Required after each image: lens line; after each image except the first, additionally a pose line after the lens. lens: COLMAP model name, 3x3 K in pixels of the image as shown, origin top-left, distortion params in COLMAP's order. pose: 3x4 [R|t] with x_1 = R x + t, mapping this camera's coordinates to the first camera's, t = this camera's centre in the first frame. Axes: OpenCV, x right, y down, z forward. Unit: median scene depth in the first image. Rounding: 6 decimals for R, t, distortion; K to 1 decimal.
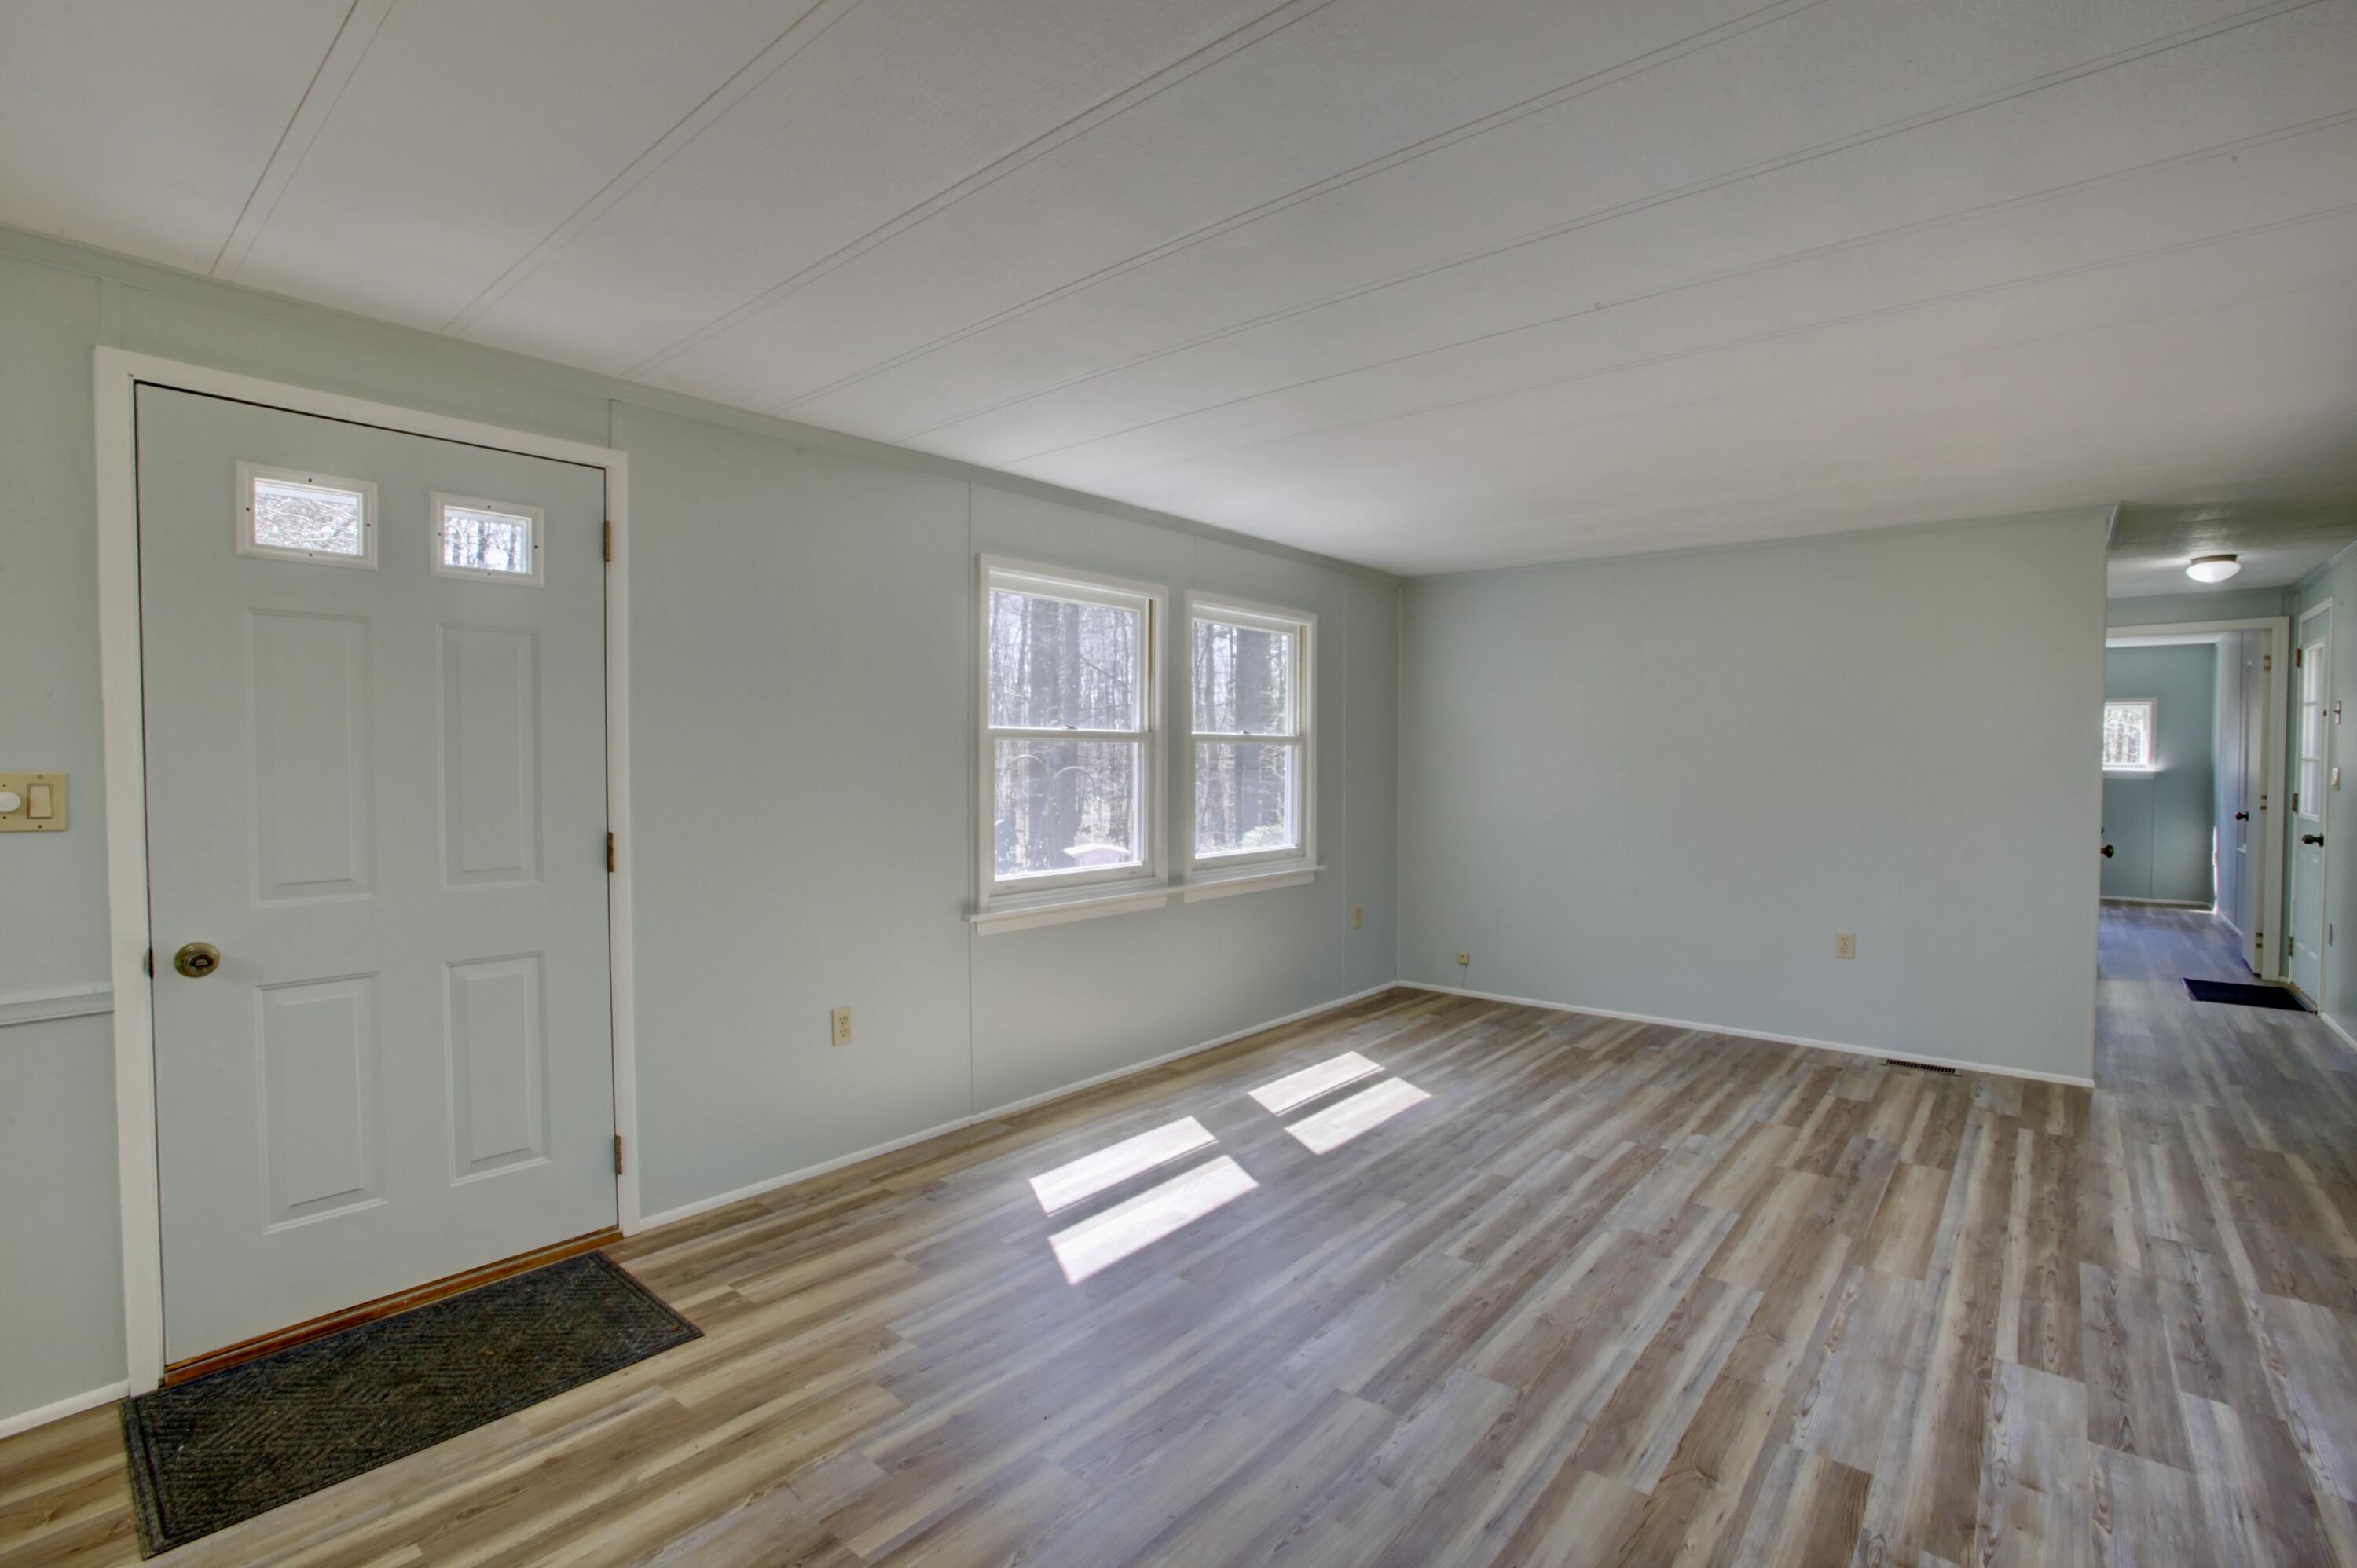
lens RADIAL K [[1089.2, 0, 1178.5], [0, 1089.2, 784.0], [0, 0, 1]] dist [-0.070444, 0.027249]
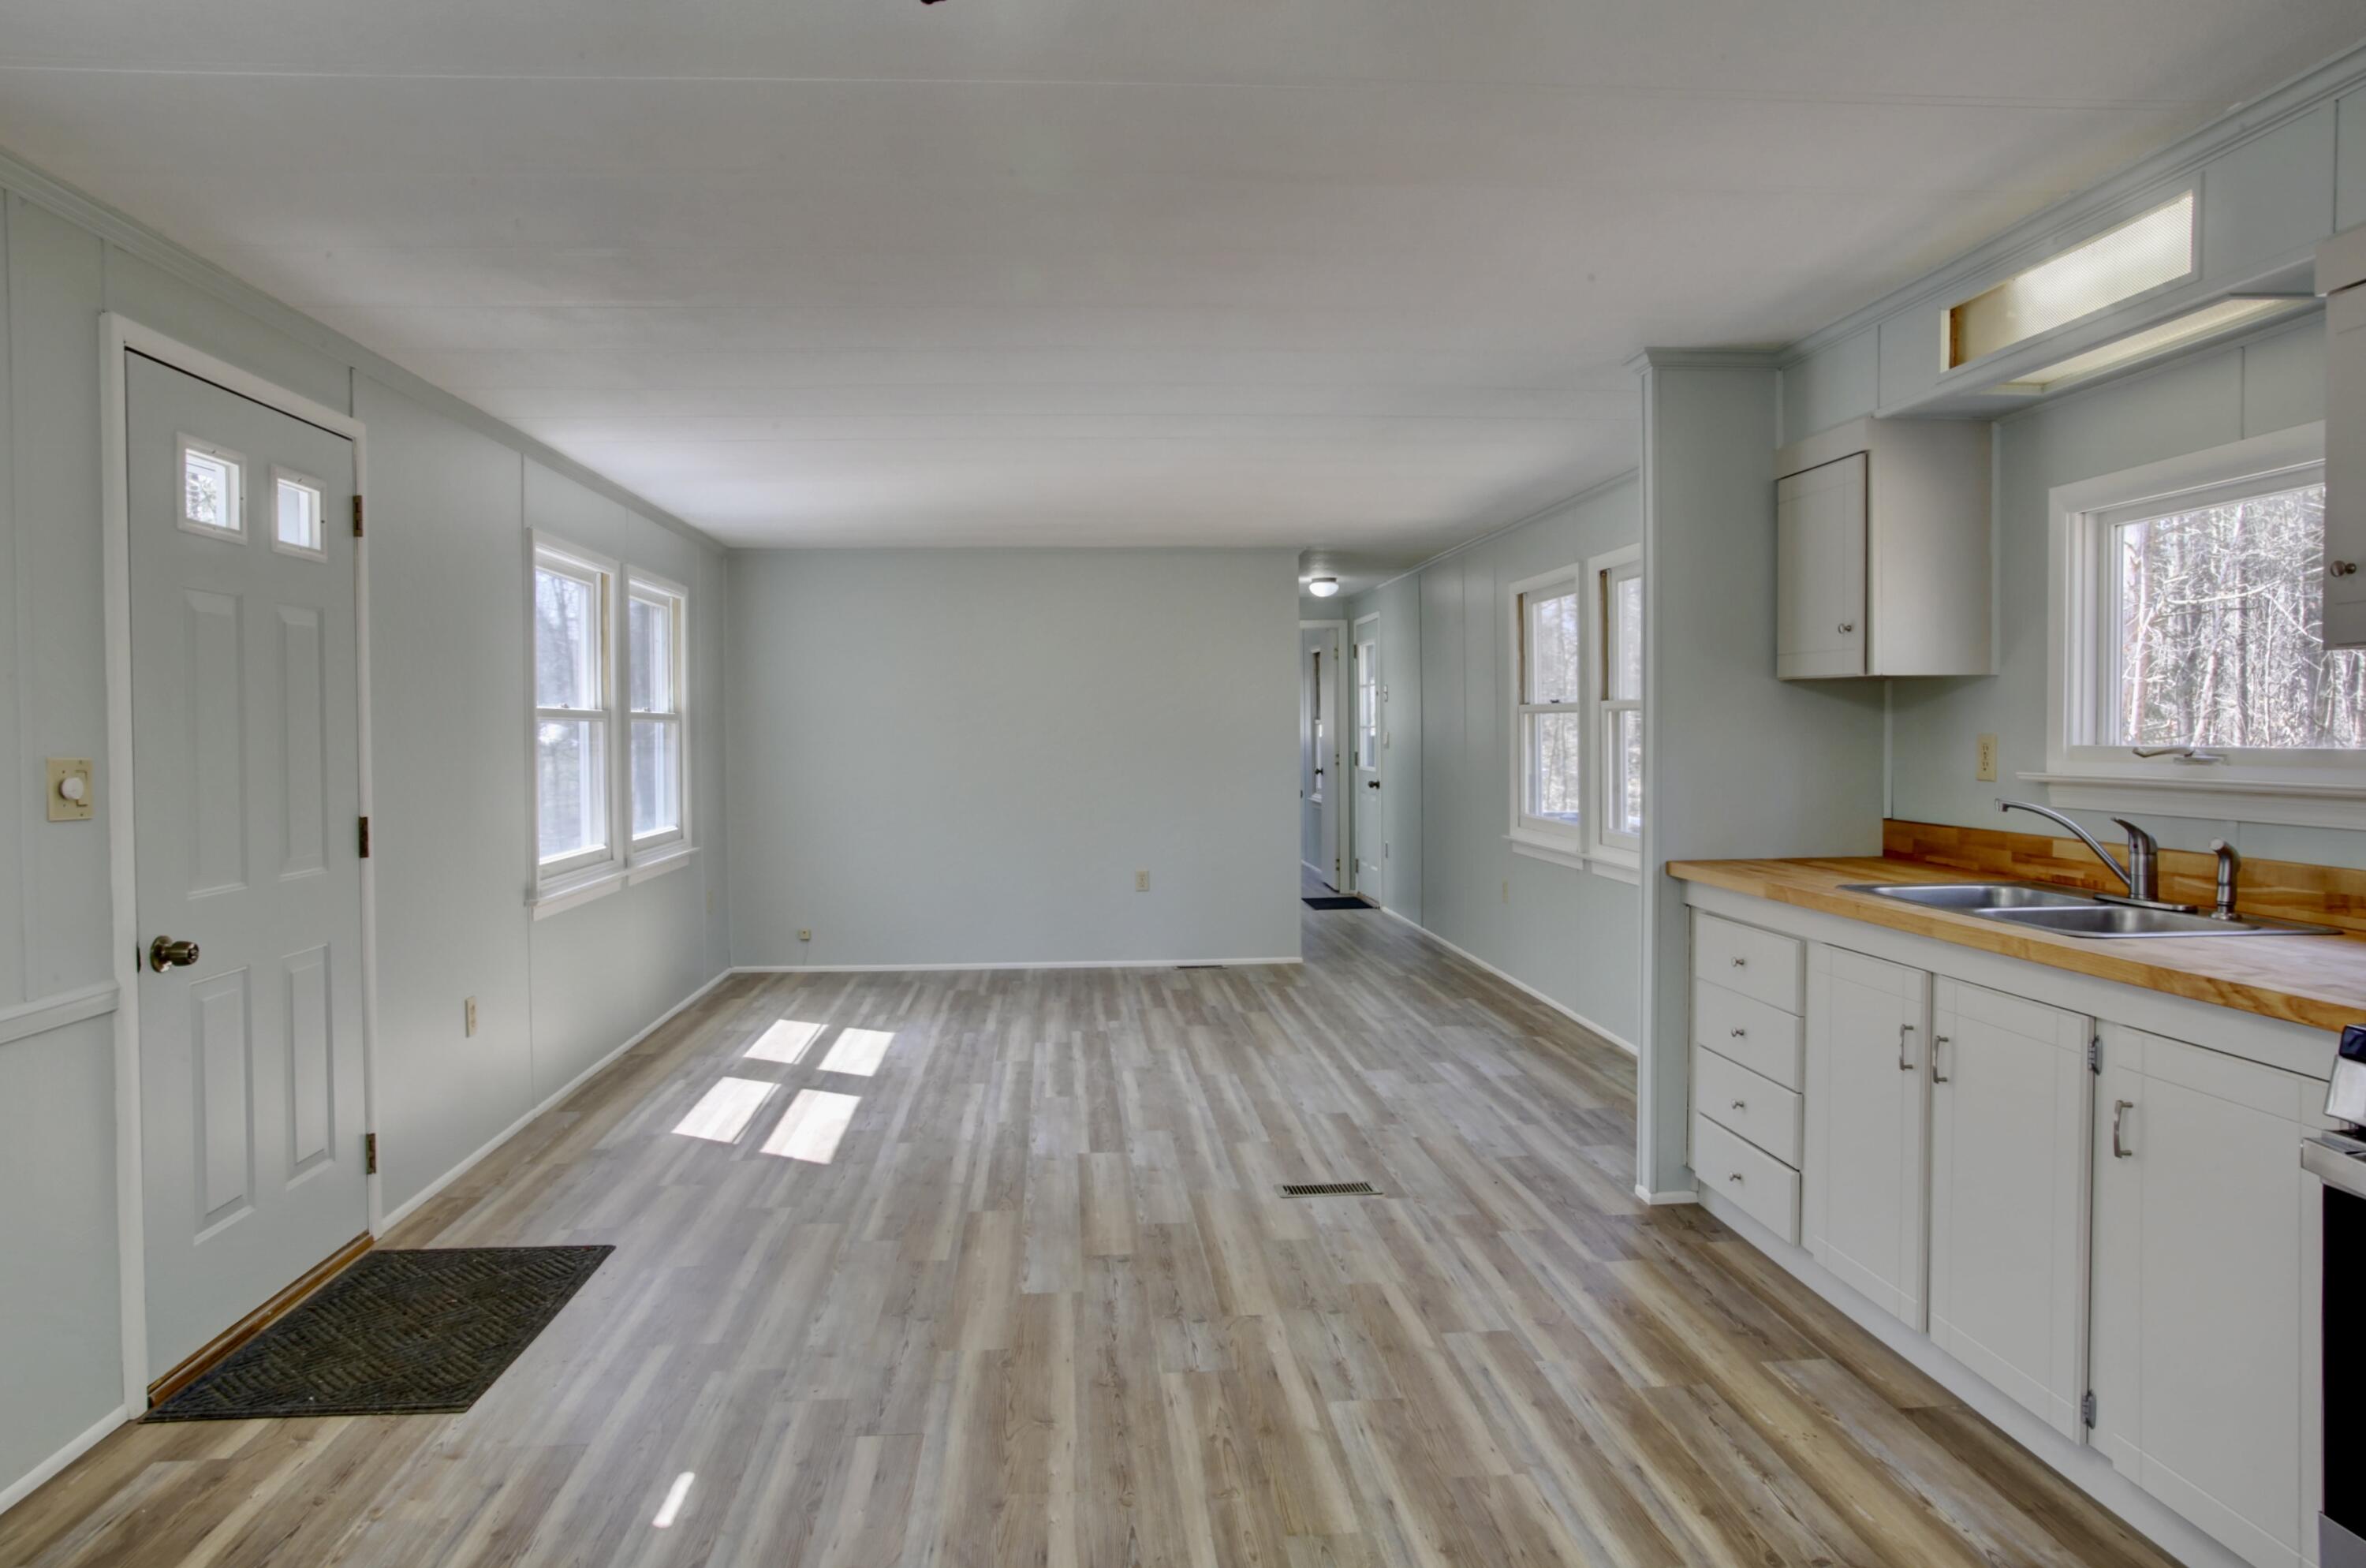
lens RADIAL K [[1491.3, 0, 1179.3], [0, 1491.3, 761.8], [0, 0, 1]] dist [-0.066462, 0.061811]
pose [[0.714866, -0.024342, 0.698838, -0.655061], [0.028874, 0.999569, 0.005280, 0.007013], [-0.698665, 0.016404, 0.715261, -0.328038]]
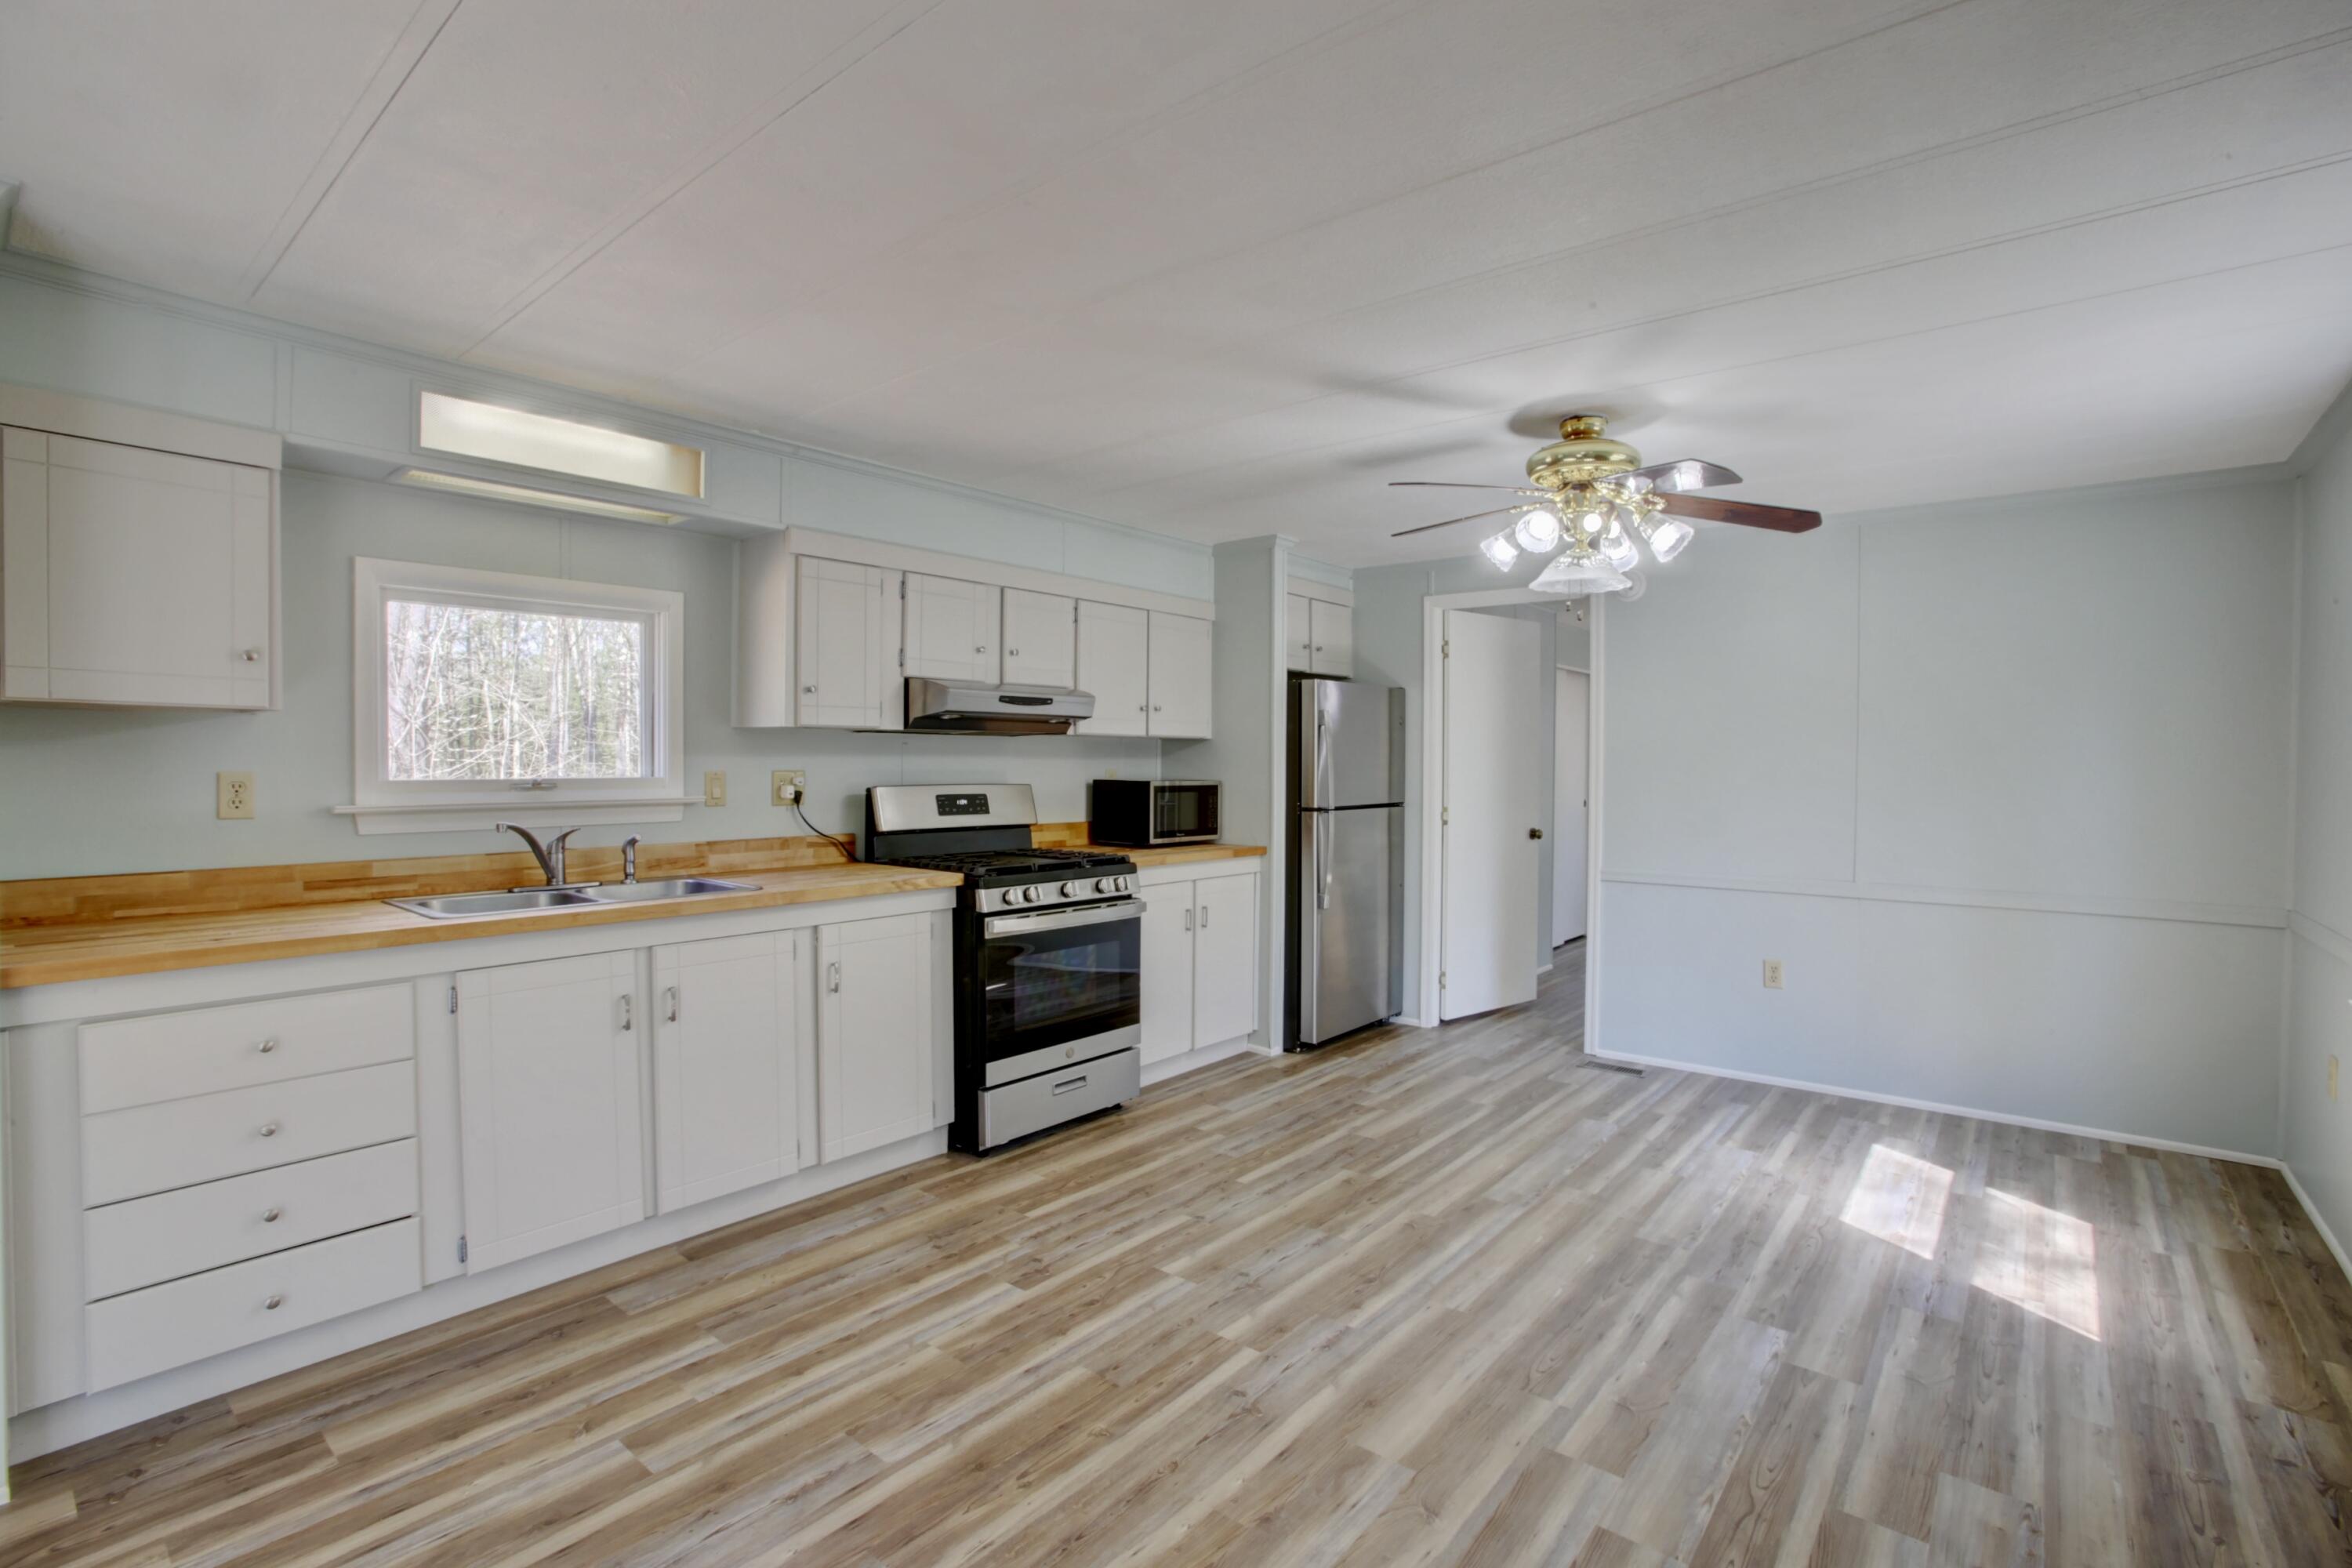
lens RADIAL K [[1087.0, 0, 1176.0], [0, 1087.0, 784.0], [0, 0, 1]] dist [-0.070444, 0.027249]
pose [[-0.999960, -0.007748, -0.004420, -0.243504], [-0.007952, 0.998799, 0.048342, -0.018739], [0.004040, 0.048376, -0.998821, 0.609620]]
